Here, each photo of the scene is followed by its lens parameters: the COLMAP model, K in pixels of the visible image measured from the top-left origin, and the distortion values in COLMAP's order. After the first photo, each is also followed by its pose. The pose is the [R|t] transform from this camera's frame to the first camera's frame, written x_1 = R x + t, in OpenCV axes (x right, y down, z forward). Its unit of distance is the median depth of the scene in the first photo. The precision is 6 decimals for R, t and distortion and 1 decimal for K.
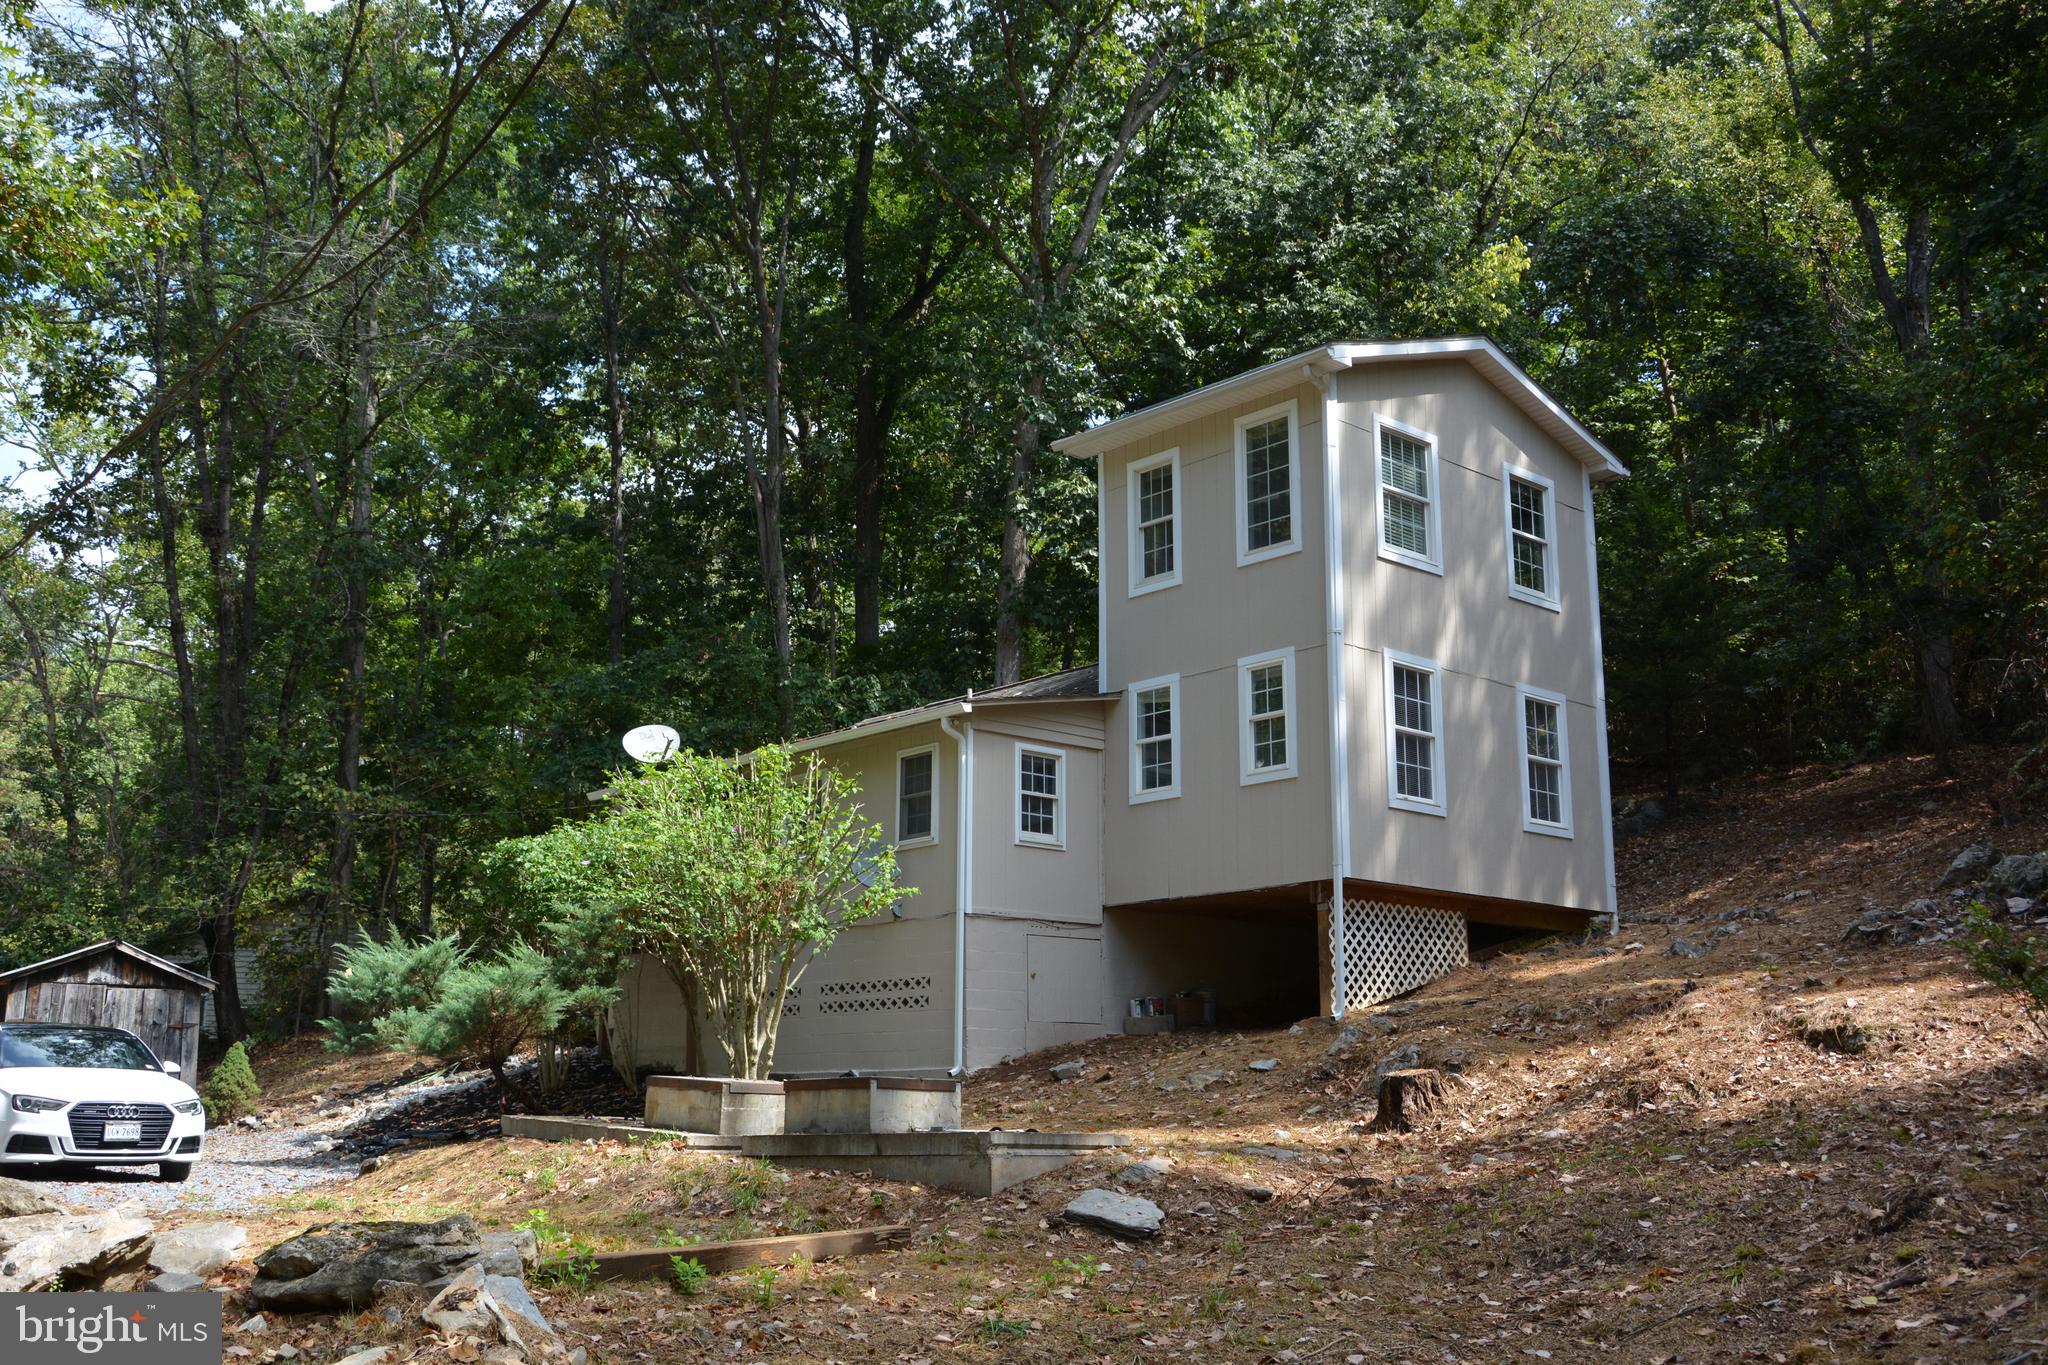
lens RADIAL K [[1993.7, 0, 1024.0], [0, 1993.7, 682.5], [0, 0, 1]] dist [-0.087985, 0.228207]
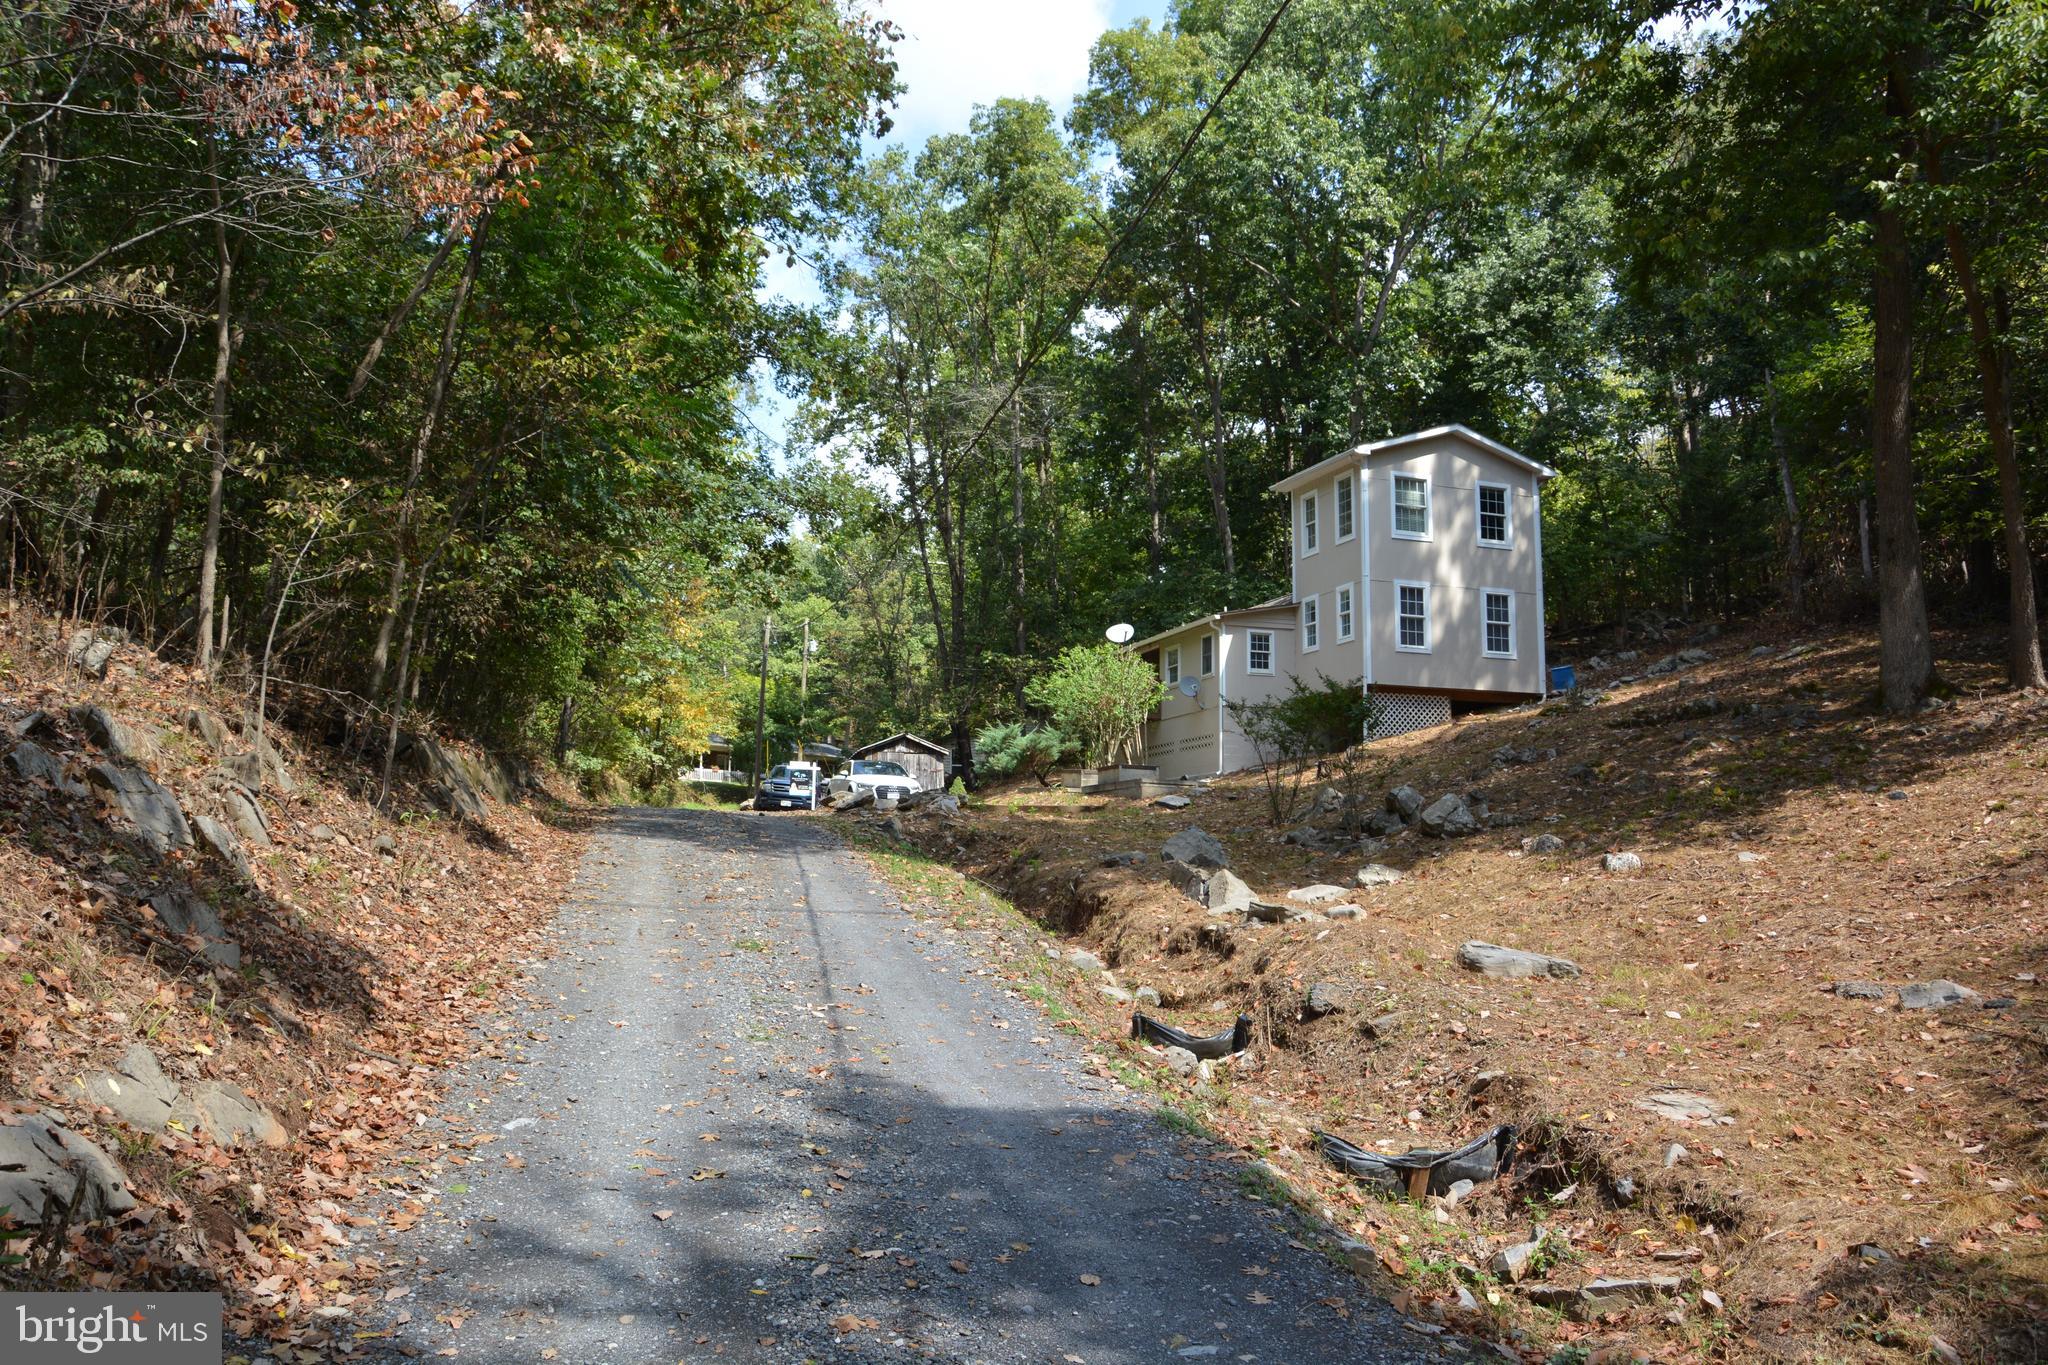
lens RADIAL K [[1604.8, 0, 1009.9], [0, 1604.8, 678.6], [0, 0, 1]] dist [-0.162894, 0.122990]
pose [[0.918433, -0.043868, -0.393138, 0.452738], [0.079171, 0.994109, 0.074028, -0.068708], [0.387574, -0.099115, 0.916495, -0.756025]]
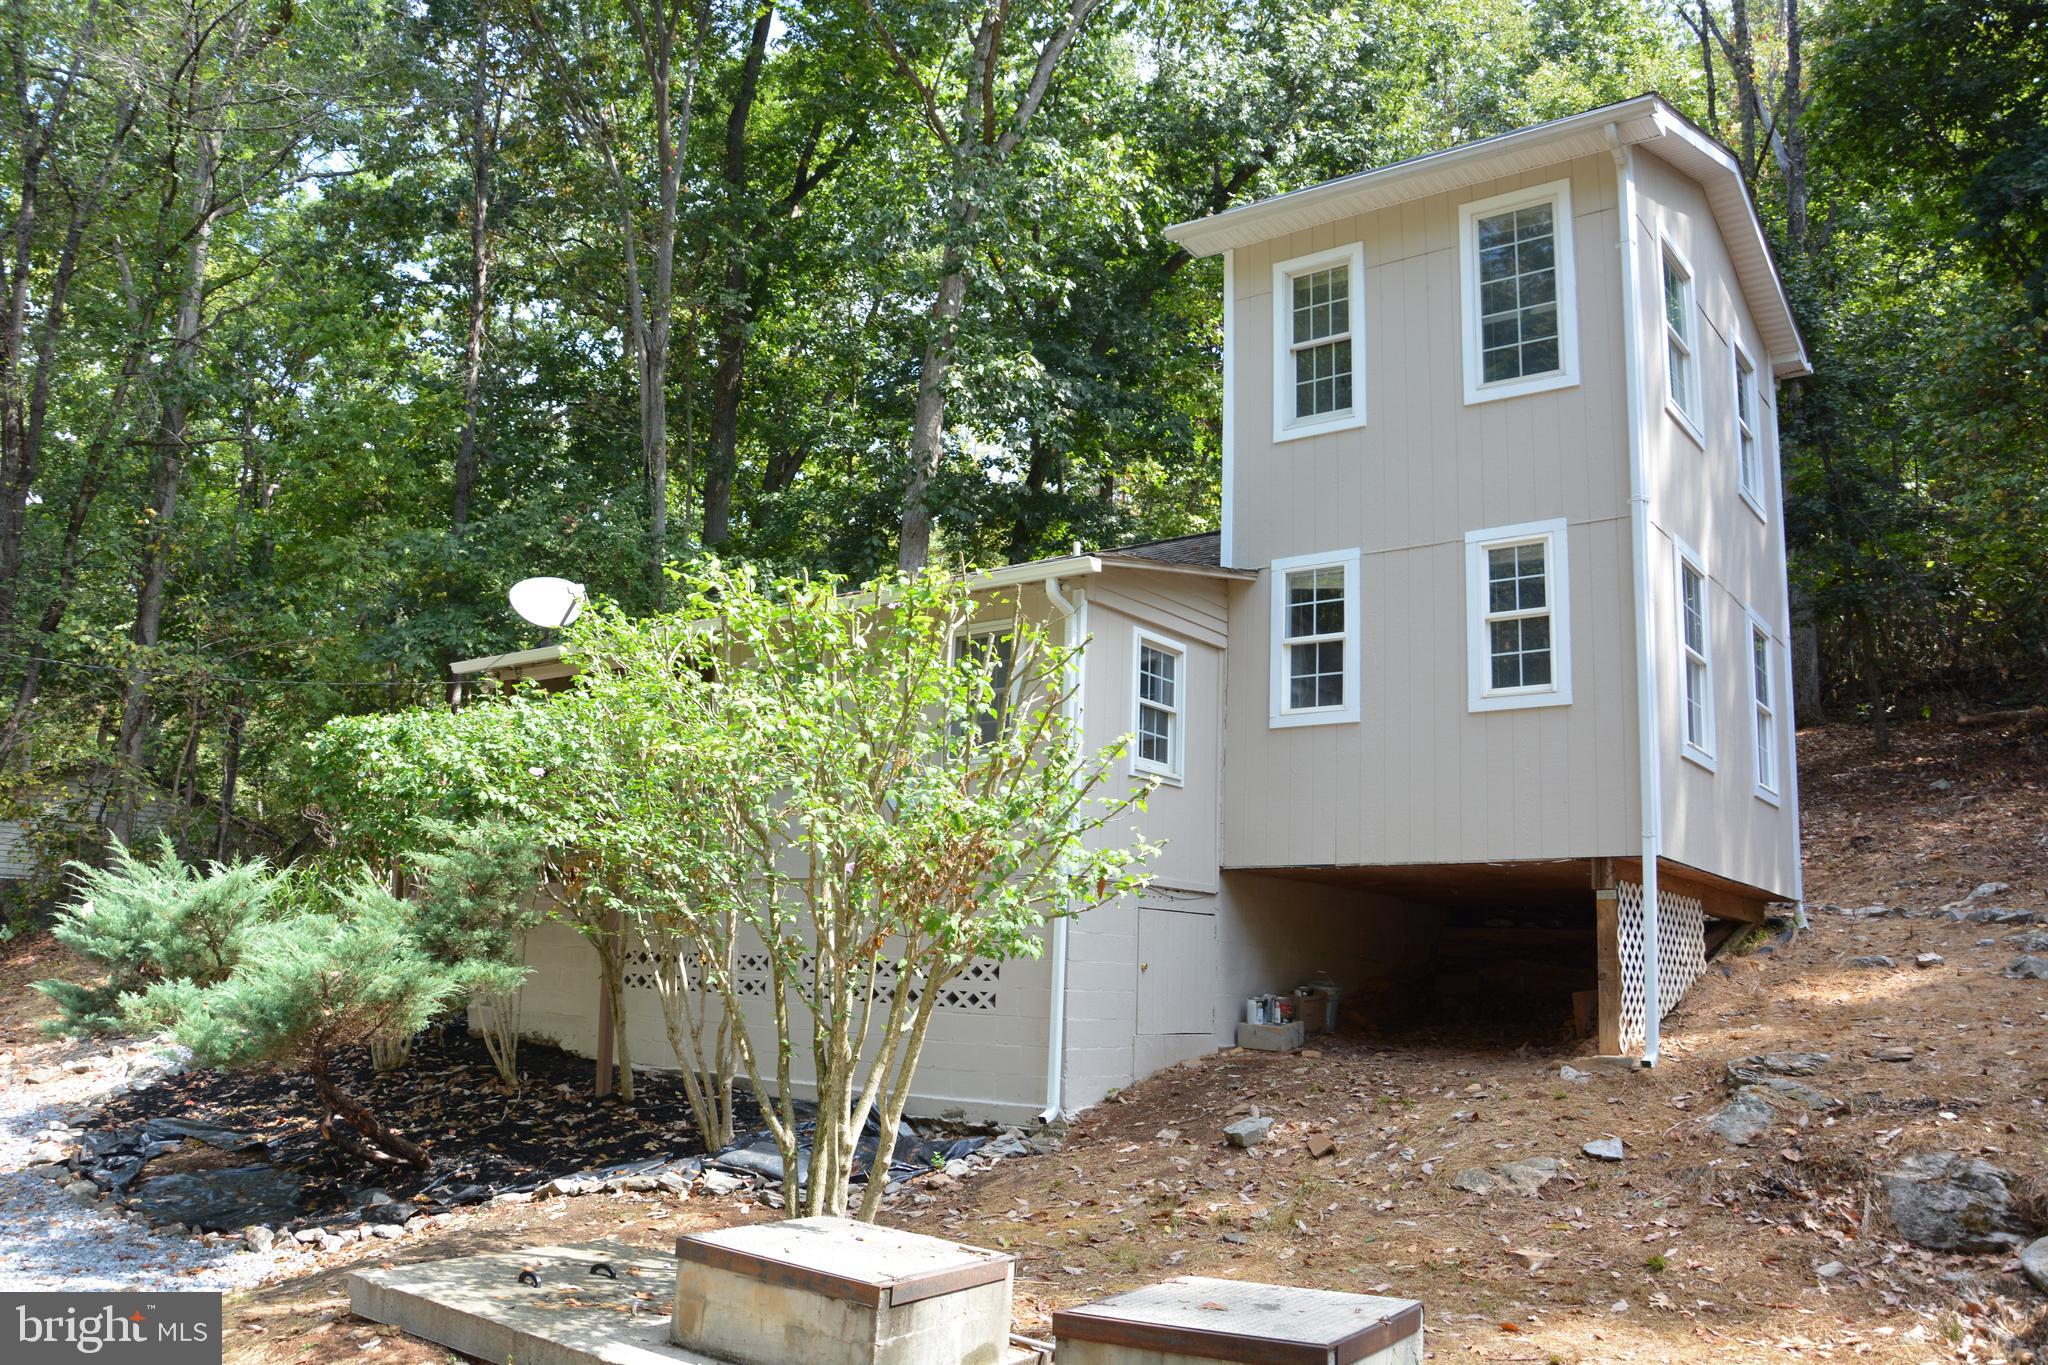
lens RADIAL K [[1587.9, 0, 1024.0], [0, 1587.9, 682.5], [0, 0, 1]] dist [-0.172138, 0.114671]
pose [[0.980955, 0.073119, 0.179948, -0.136898], [-0.078697, 0.996609, 0.024046, 0.038783], [-0.177580, -0.037749, 0.983382, 0.465532]]
